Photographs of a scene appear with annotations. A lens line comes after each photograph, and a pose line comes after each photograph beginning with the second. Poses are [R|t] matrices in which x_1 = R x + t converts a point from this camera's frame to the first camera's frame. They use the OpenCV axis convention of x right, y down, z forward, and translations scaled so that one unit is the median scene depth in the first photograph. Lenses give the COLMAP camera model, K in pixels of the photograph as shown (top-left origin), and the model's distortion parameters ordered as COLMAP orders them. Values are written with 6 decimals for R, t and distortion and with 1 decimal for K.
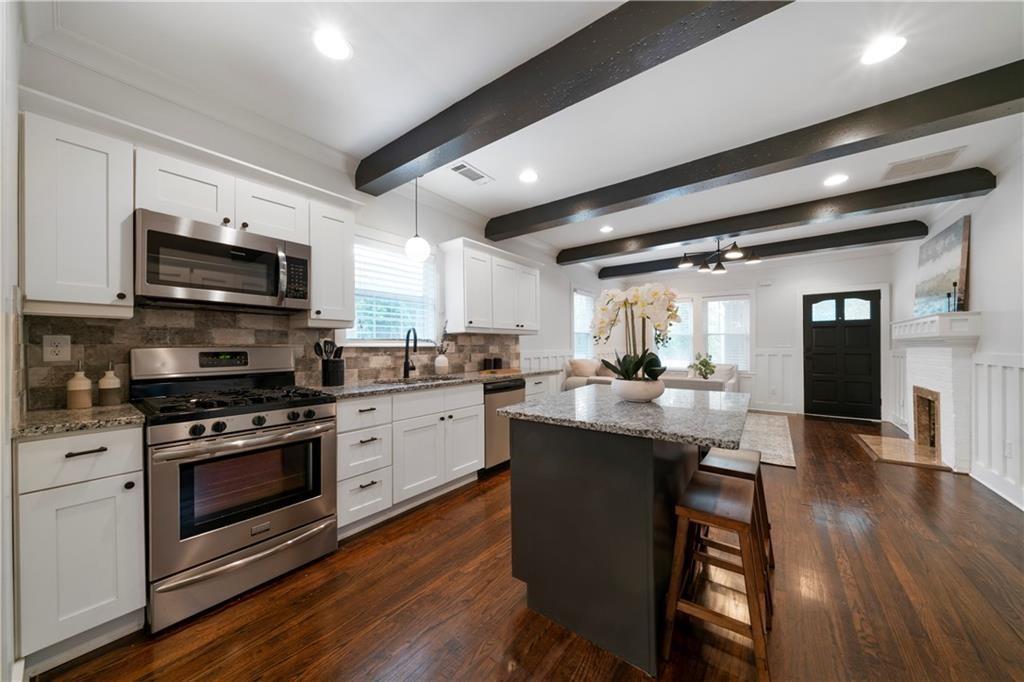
lens RADIAL K [[341.9, 0, 510.7], [0, 341.9, 346.2], [0, 0, 1]] dist [-0.003446, -0.000176]
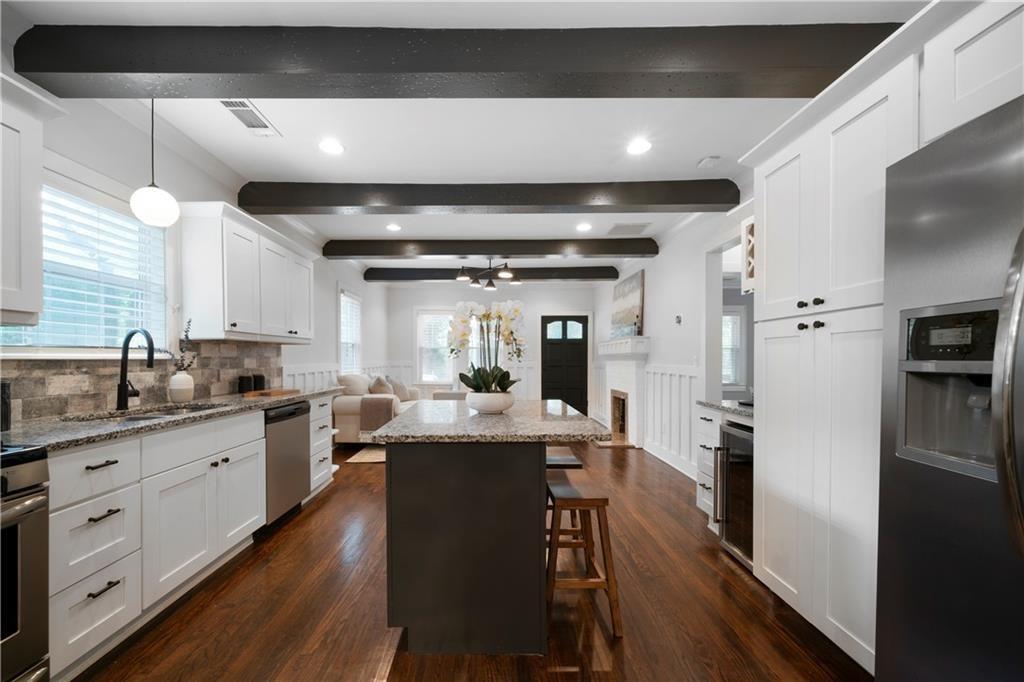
lens RADIAL K [[401.3, 0, 488.5], [0, 401.3, 360.9], [0, 0, 1]] dist [-0.003828, 0.000073]
pose [[0.800503, 0.000280, 0.599328, -0.192375], [-0.002933, 0.999990, 0.003449, 0.000097], [-0.599321, -0.004519, 0.800496, 0.022621]]
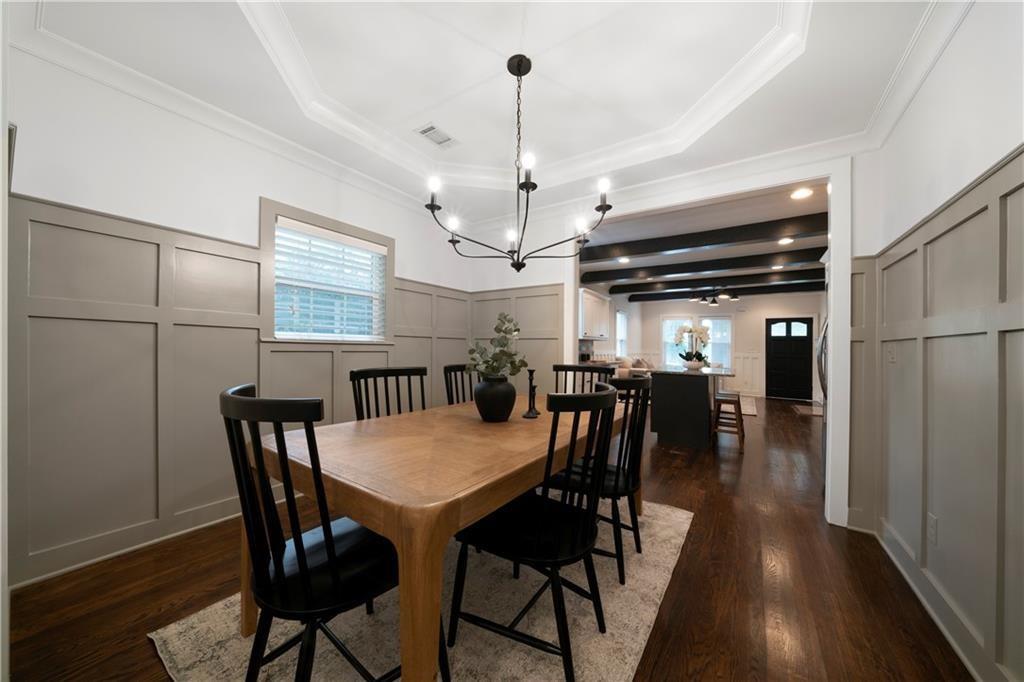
lens RADIAL K [[341.9, 0, 505.8], [0, 341.9, 338.3], [0, 0, 1]] dist [-0.003446, -0.000176]
pose [[0.998911, 0.027121, 0.037967, -0.624123], [-0.026086, 0.999282, -0.027489, 0.017387], [-0.038686, 0.026468, 0.998901, -0.831387]]
